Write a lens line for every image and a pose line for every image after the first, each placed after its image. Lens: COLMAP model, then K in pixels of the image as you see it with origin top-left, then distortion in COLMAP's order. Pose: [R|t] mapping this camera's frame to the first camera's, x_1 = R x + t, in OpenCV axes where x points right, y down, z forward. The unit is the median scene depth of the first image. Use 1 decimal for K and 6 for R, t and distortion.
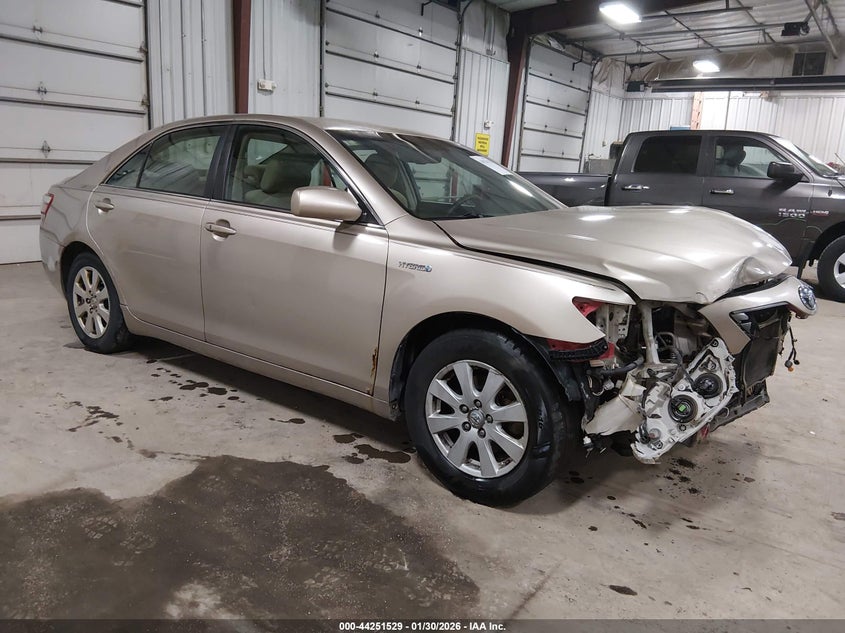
lens RADIAL K [[624.6, 0, 426.5], [0, 624.6, 313.6], [0, 0, 1]] dist [0.012200, -0.010933]
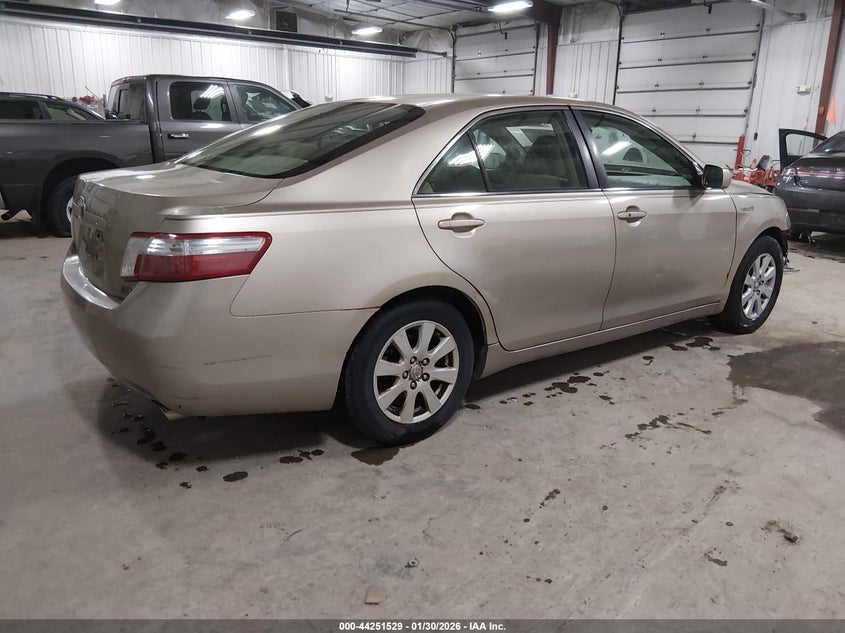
lens RADIAL K [[652.0, 0, 417.8], [0, 652.0, 323.5], [0, 0, 1]] dist [0.022504, -0.019763]
pose [[0.269293, -0.297619, 0.915917, -1.407008], [0.192894, 0.948447, 0.251475, -0.283388], [-0.943543, 0.108954, 0.312819, 0.976070]]
